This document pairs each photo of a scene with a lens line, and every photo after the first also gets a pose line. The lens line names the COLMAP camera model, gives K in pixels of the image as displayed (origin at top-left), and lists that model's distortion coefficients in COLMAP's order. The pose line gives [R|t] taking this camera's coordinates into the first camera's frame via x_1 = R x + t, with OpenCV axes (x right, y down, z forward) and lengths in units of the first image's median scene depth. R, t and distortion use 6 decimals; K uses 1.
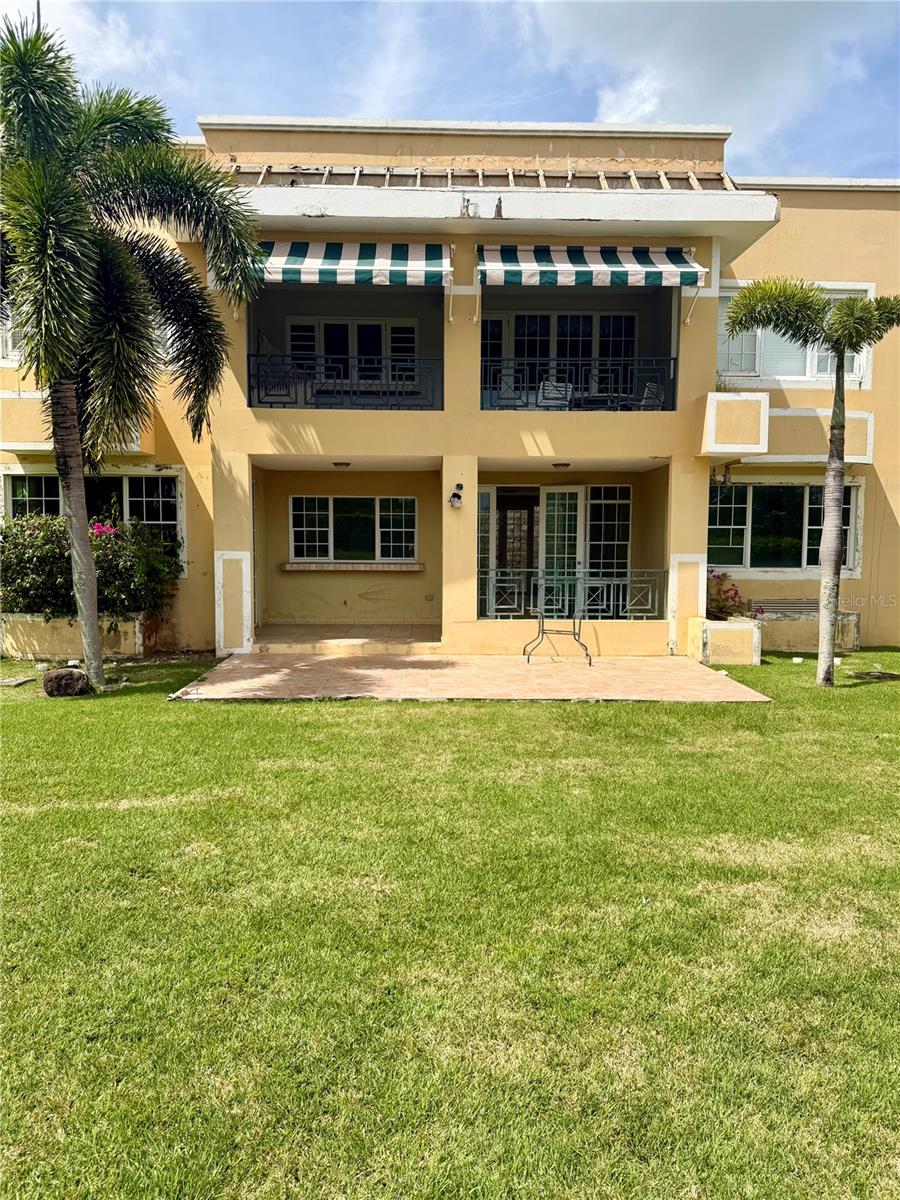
lens RADIAL K [[828.2, 0, 449.6], [0, 828.2, 610.6], [0, 0, 1]] dist [0.043144, -0.051092]
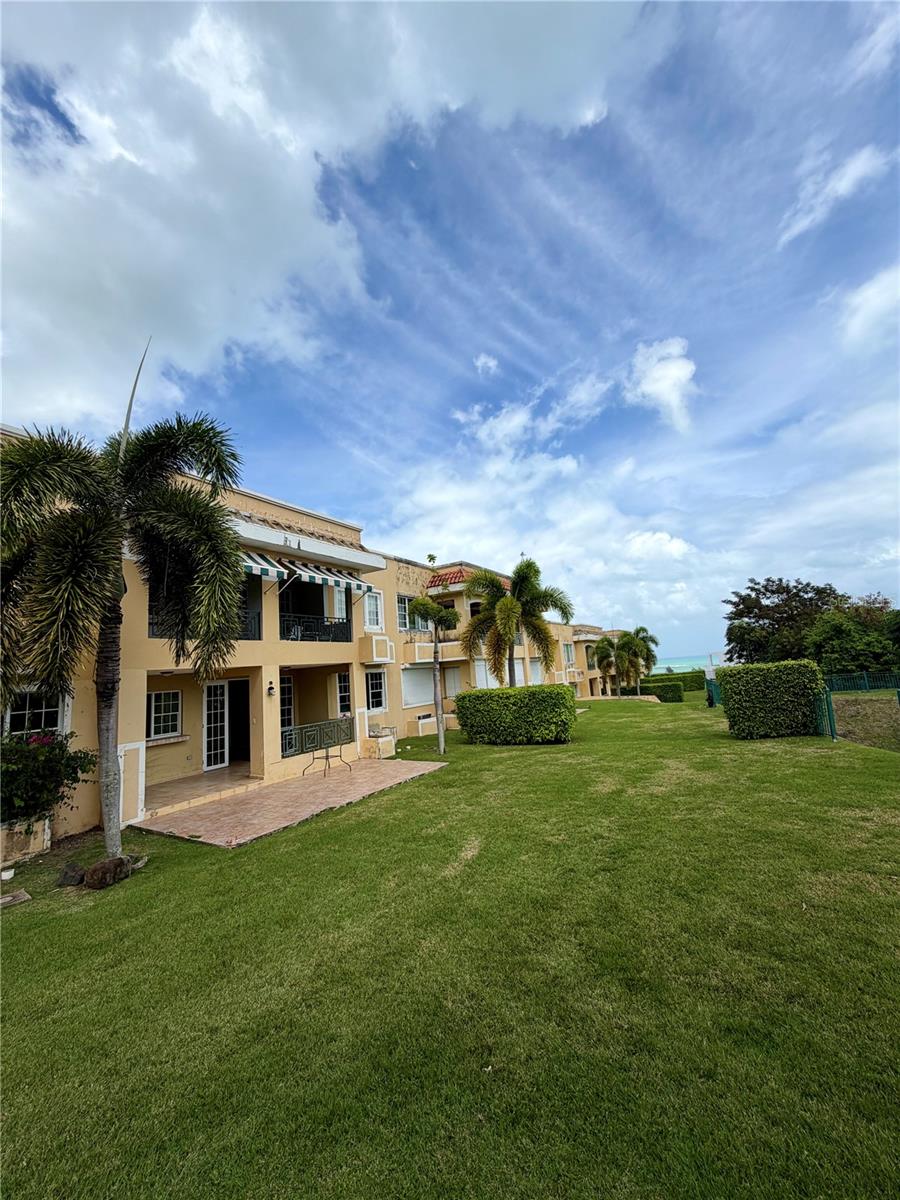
lens RADIAL K [[472.0, 0, 445.1], [0, 472.0, 596.6], [0, 0, 1]] dist [-0.004456, 0.000263]
pose [[0.547530, 0.087448, 0.832204, -0.640136], [0.154368, 0.966899, -0.203165, -0.066736], [-0.822424, 0.239705, 0.515908, 0.136131]]
